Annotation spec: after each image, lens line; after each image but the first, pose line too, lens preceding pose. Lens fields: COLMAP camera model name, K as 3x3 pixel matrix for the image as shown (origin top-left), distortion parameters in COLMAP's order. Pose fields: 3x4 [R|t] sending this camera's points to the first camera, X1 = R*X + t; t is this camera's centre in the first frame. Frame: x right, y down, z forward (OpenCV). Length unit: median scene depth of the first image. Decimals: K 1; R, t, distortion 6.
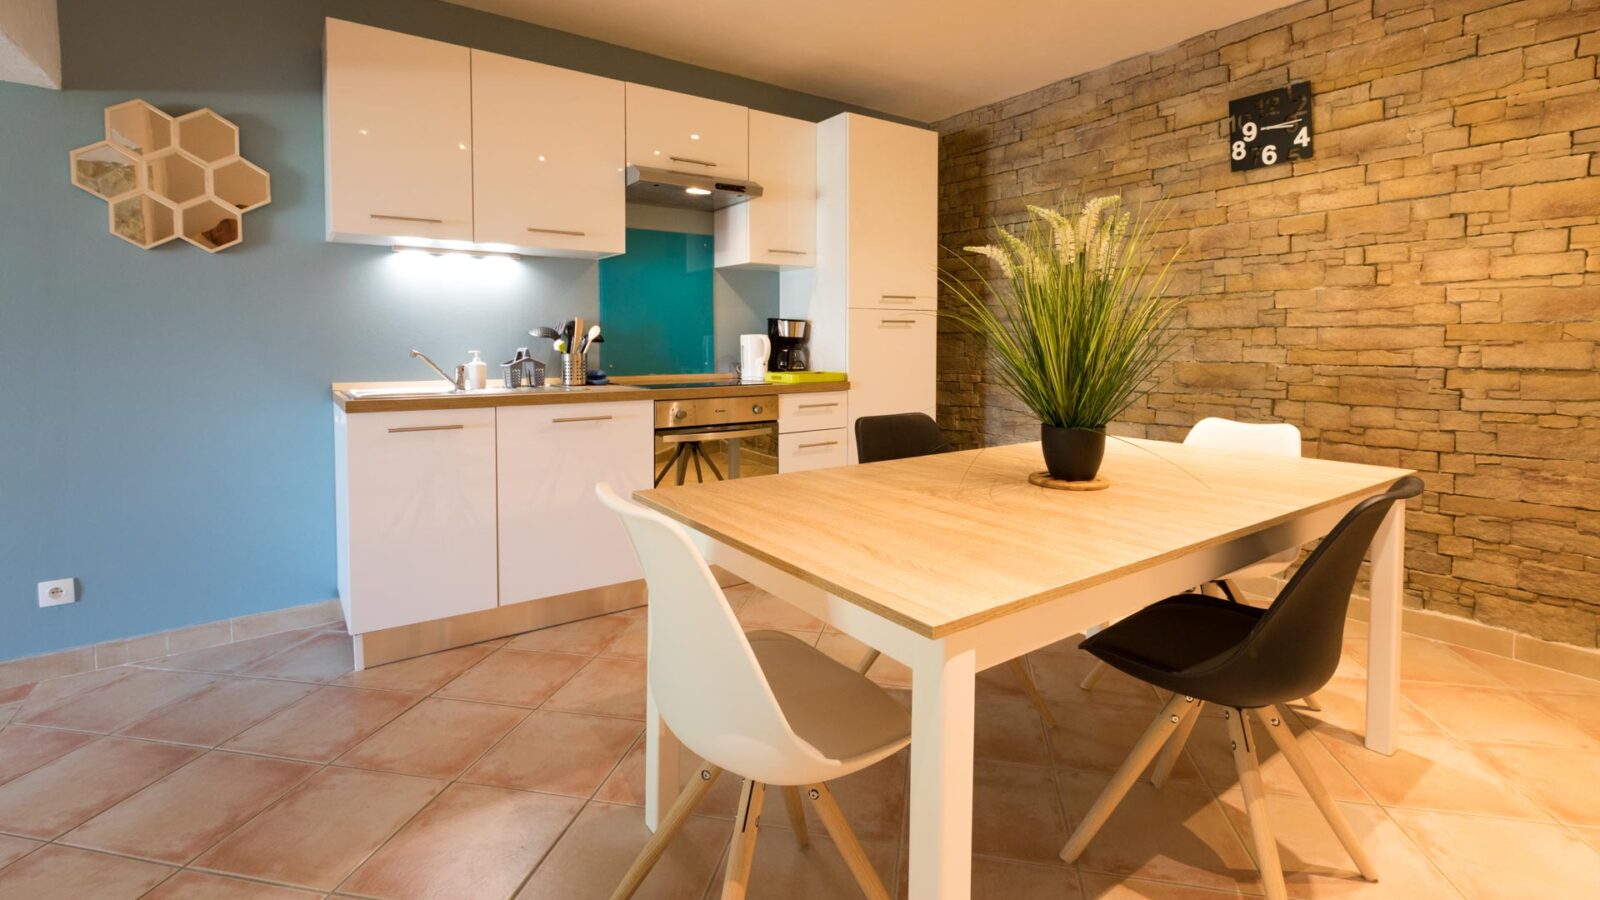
lens RADIAL K [[715.8, 0, 832.3], [0, 715.8, 370.3], [0, 0, 1]] dist [-0.000343, -0.000843]
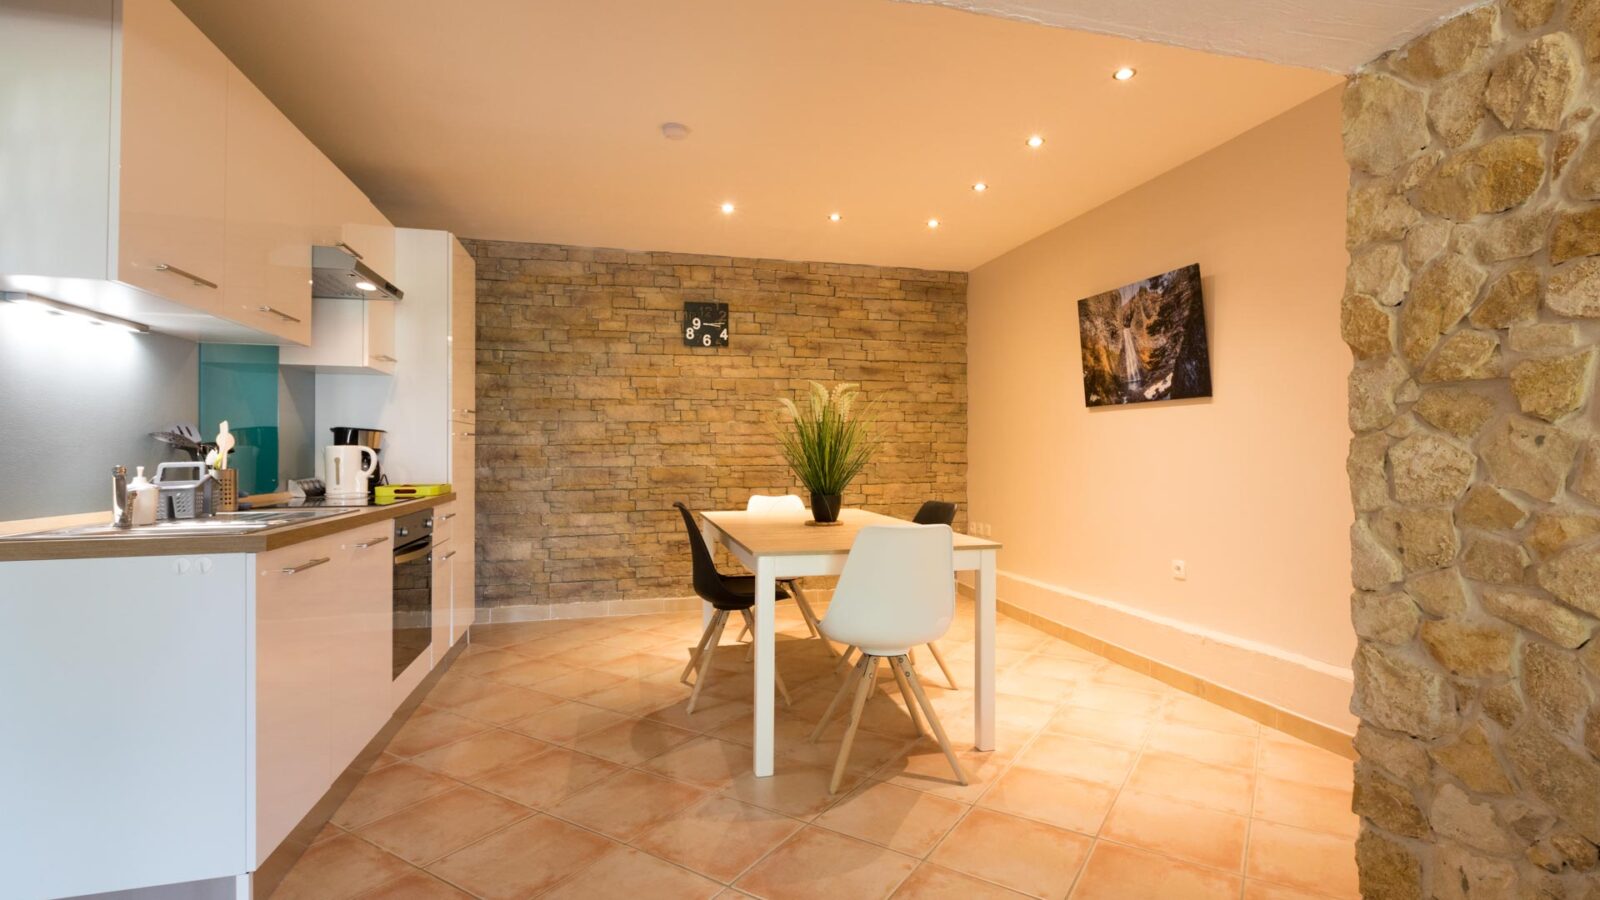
lens RADIAL K [[743.9, 0, 782.6], [0, 743.9, 445.6], [0, 0, 1]] dist [-0.037463, 0.013024]
pose [[0.394722, 0.001807, 0.918799, -0.896404], [0.036619, 0.999173, -0.017697, -0.019498], [-0.918071, 0.040631, 0.394329, 0.167023]]
